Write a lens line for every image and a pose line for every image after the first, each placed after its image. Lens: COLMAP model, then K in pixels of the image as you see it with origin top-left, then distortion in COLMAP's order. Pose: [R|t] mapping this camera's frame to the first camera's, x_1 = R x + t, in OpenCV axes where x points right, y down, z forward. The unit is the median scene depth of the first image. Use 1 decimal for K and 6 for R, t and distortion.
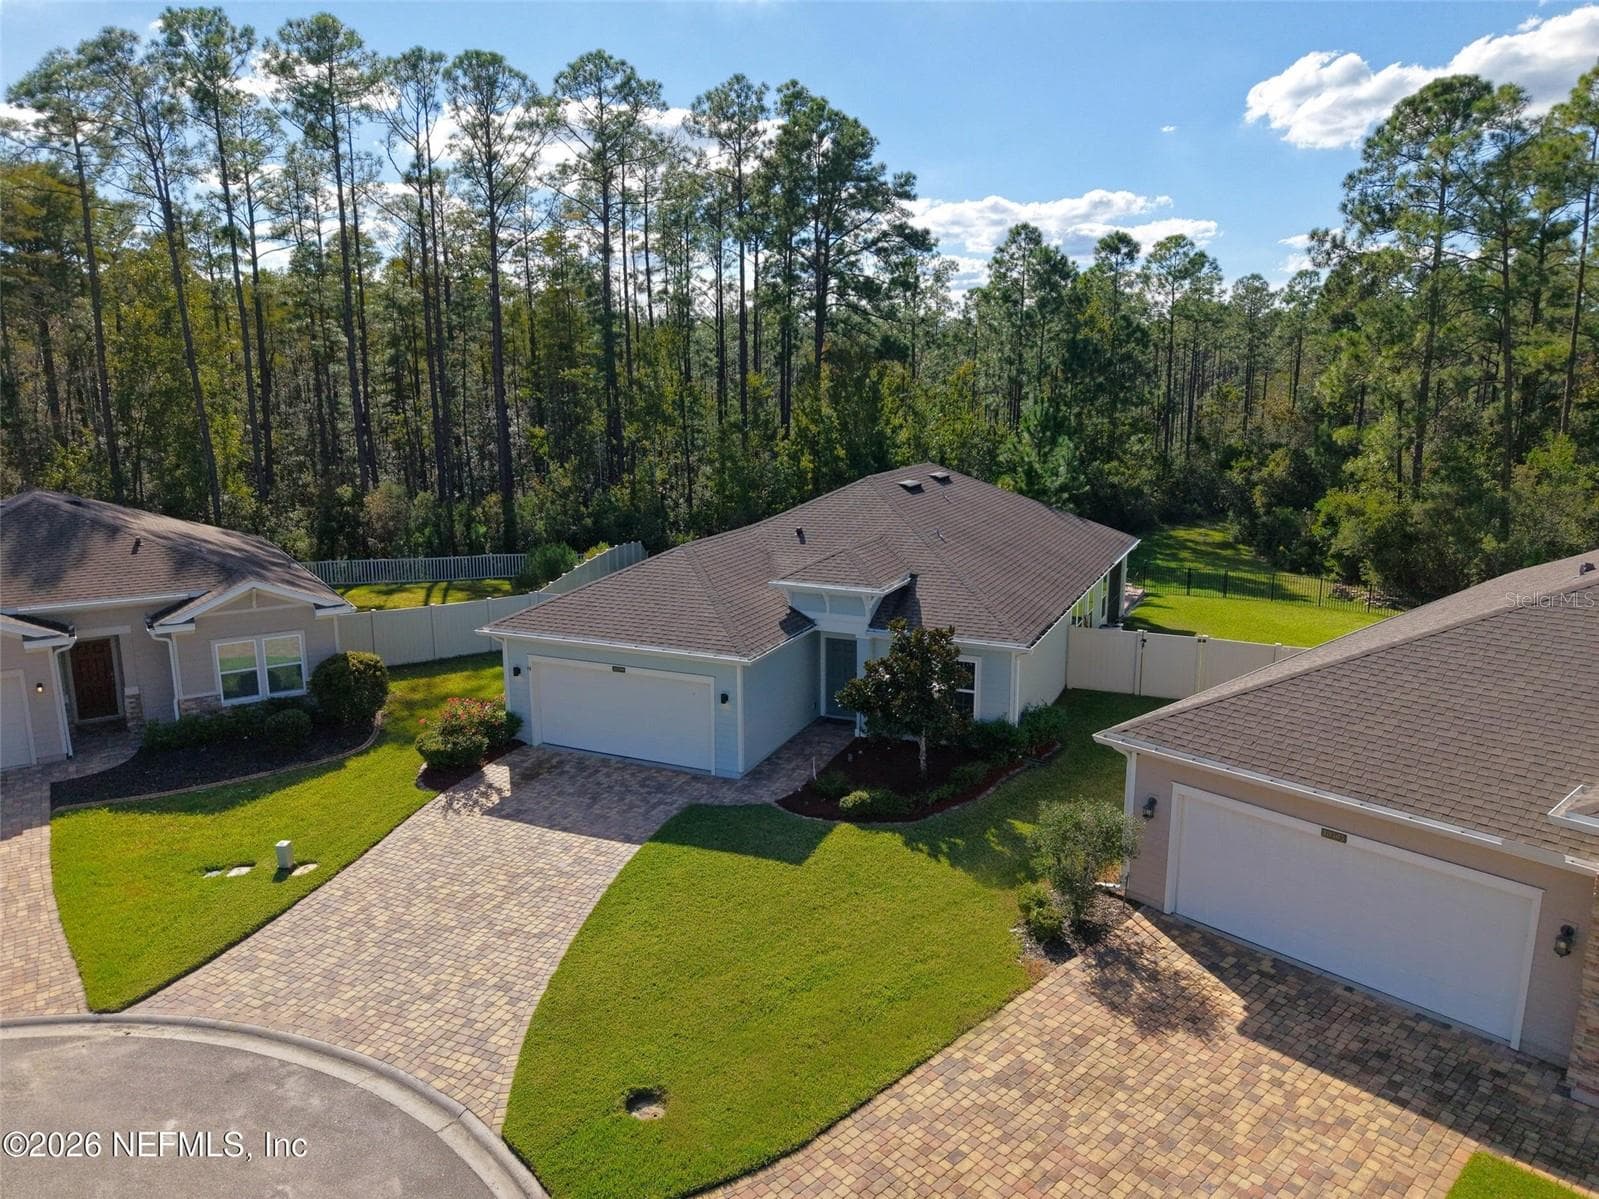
lens RADIAL K [[1075.0, 0, 795.4], [0, 1075.0, 595.1], [0, 0, 1]] dist [0.022468, -0.007367]
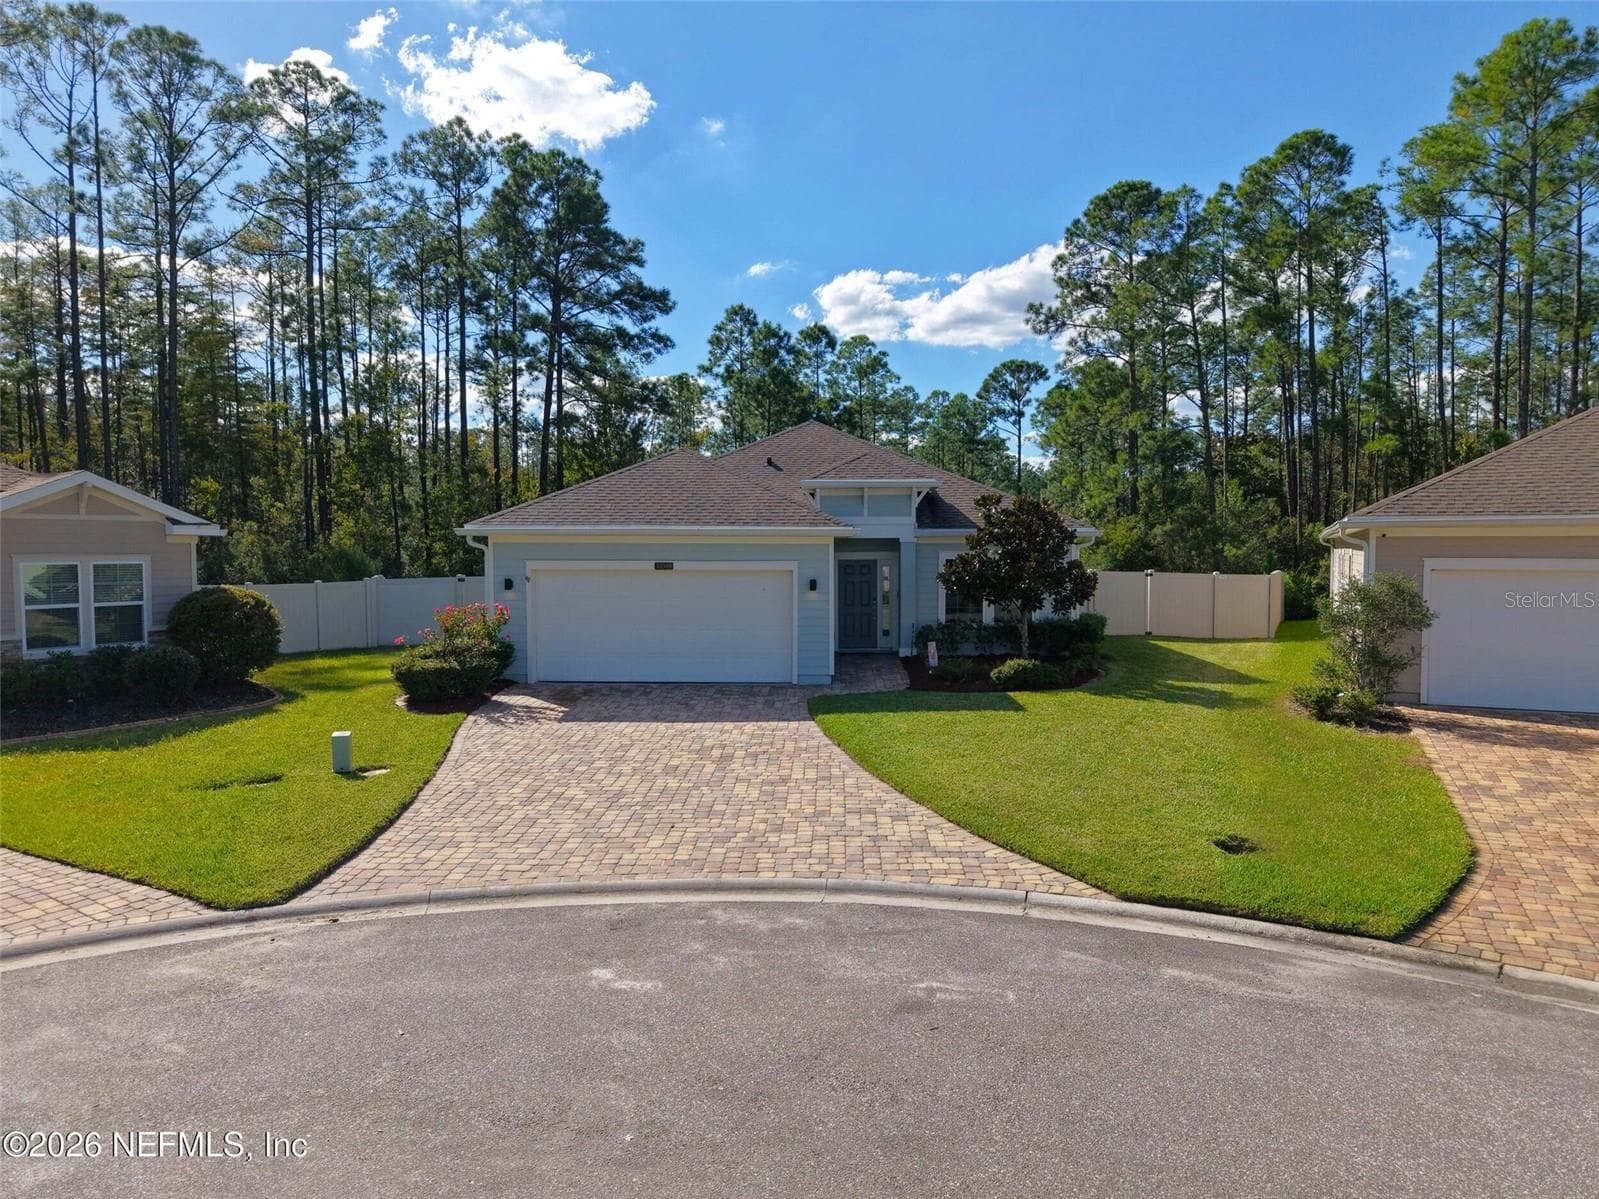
lens RADIAL K [[1075.0, 0, 795.4], [0, 1075.0, 595.1], [0, 0, 1]] dist [0.022468, -0.007367]
pose [[0.923856, -0.015970, 0.382408, -0.193858], [0.074161, 0.987663, -0.137917, 0.106254], [-0.375488, 0.155775, 0.913643, 0.119471]]
